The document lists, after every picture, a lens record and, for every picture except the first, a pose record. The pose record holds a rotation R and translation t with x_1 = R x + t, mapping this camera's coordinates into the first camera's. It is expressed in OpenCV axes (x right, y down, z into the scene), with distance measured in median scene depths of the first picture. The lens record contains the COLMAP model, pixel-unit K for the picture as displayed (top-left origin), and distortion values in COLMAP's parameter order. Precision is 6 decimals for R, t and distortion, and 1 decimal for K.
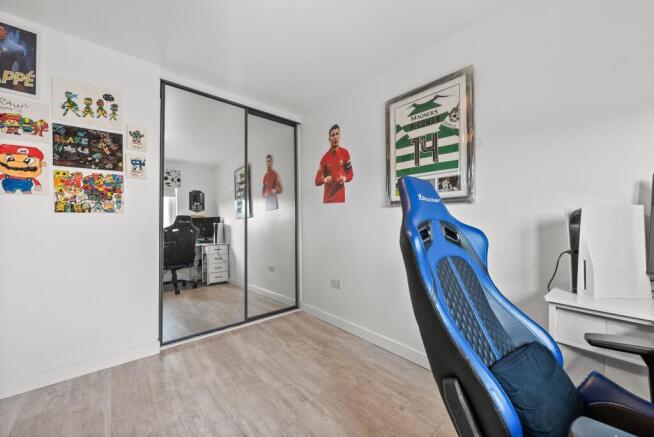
lens RADIAL K [[253.5, 0, 330.4], [0, 253.5, 220.6], [0, 0, 1]] dist [-0.001534, -0.000094]
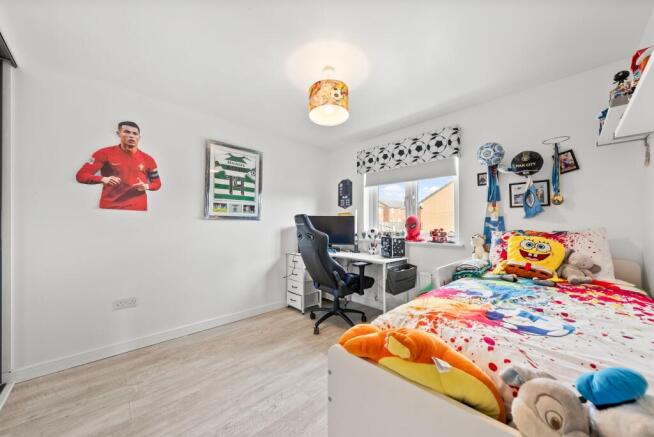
lens RADIAL K [[242.0, 0, 328.1], [0, 242.0, 222.6], [0, 0, 1]] dist [-0.001196, -0.000111]
pose [[-0.059166, 0.004299, 0.998239, -0.909852], [-0.010982, 0.999927, -0.004957, -0.033004], [-0.998188, -0.011256, -0.059115, 0.385399]]
